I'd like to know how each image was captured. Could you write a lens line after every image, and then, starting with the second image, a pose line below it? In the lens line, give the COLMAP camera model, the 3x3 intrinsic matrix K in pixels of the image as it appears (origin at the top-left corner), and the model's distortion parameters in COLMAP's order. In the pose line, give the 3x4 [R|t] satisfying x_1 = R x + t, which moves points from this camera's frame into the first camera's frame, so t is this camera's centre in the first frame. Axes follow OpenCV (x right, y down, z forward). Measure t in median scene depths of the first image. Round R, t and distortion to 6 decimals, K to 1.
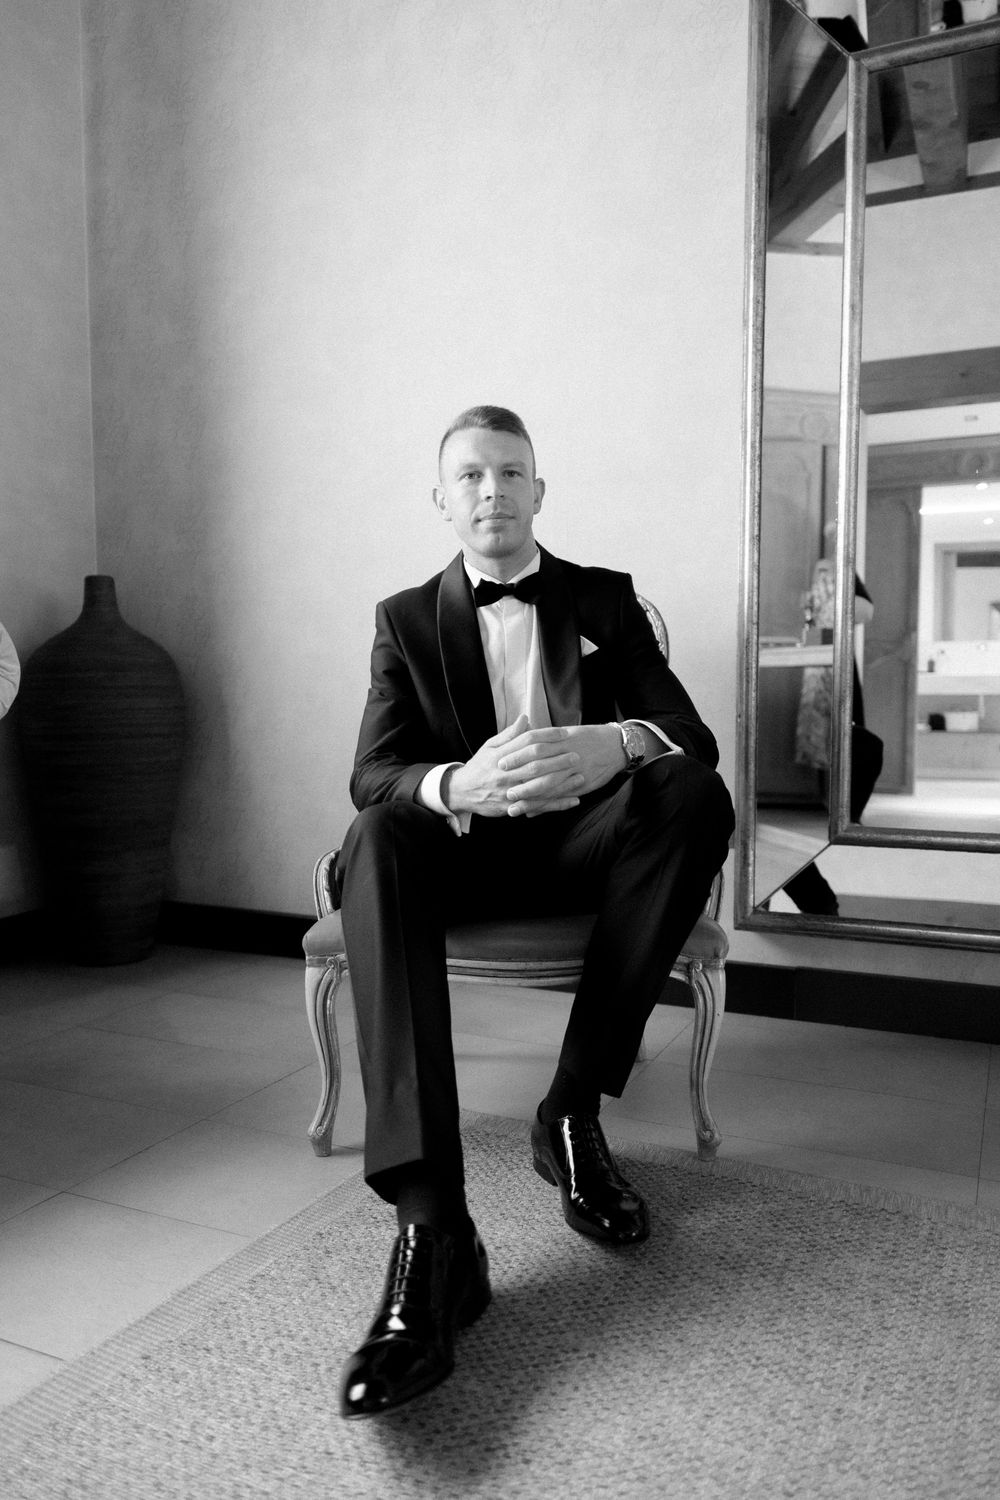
lens RADIAL K [[1032.9, 0, 505.7], [0, 1032.9, 747.2], [0, 0, 1]] dist [-0.000014, -0.008378]
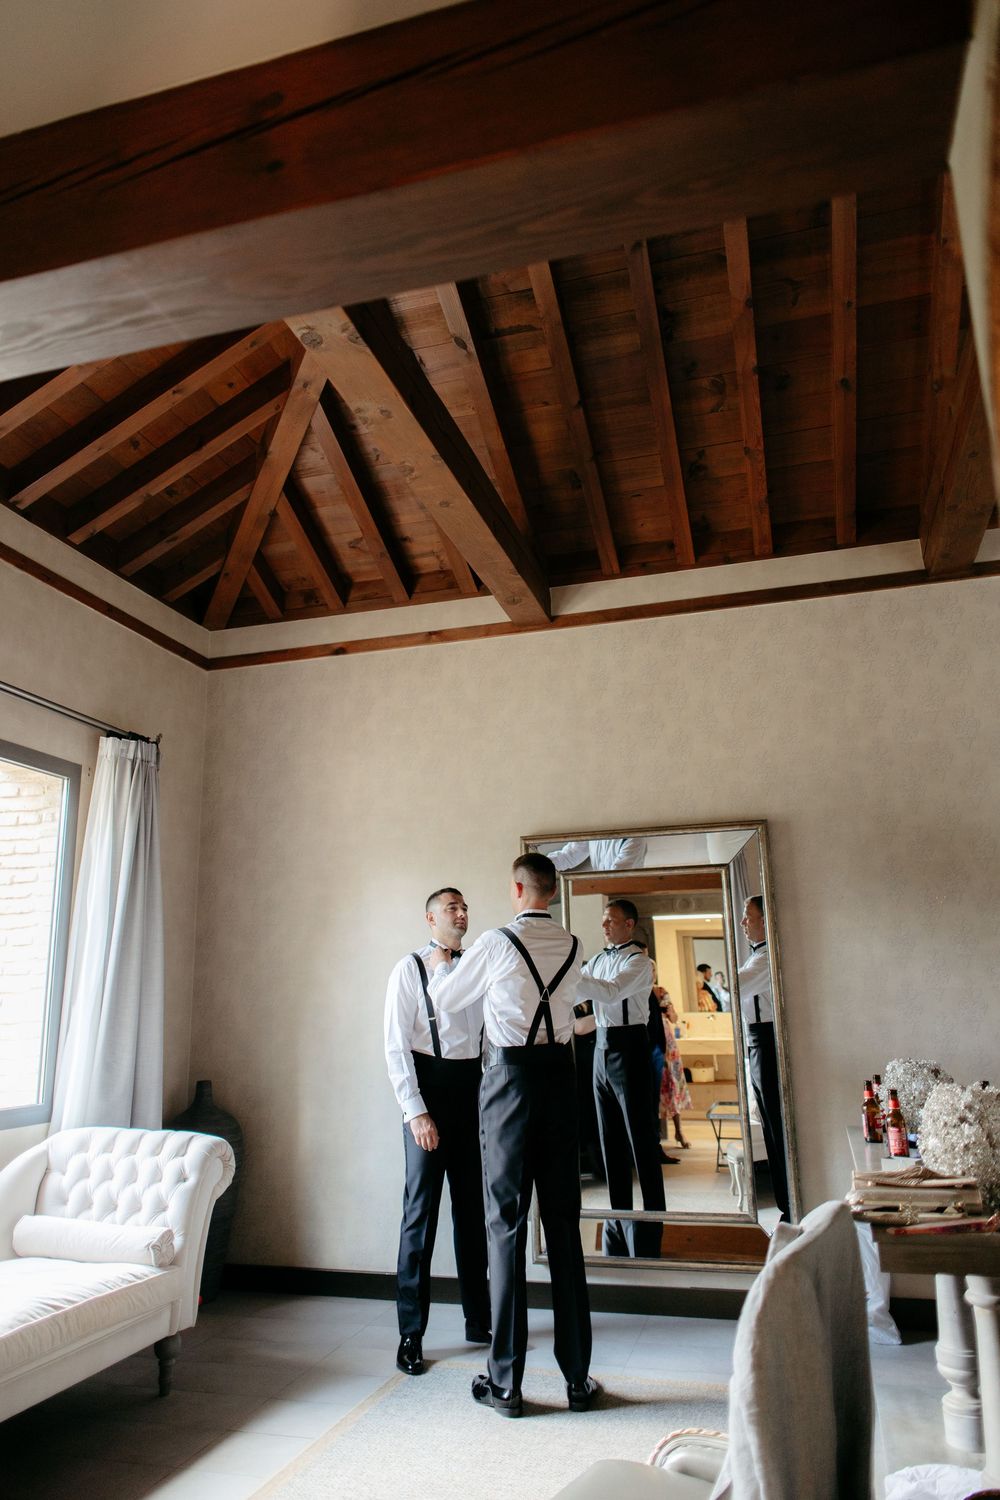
lens RADIAL K [[1032.9, 0, 498.2], [0, 1032.9, 746.0], [0, 0, 1]] dist [-0.000014, -0.008378]
pose [[0.983897, 0.027188, 0.176656, -0.352376], [0.023946, 0.959402, -0.281024, -0.348482], [-0.177125, 0.280729, 0.943302, -1.796489]]
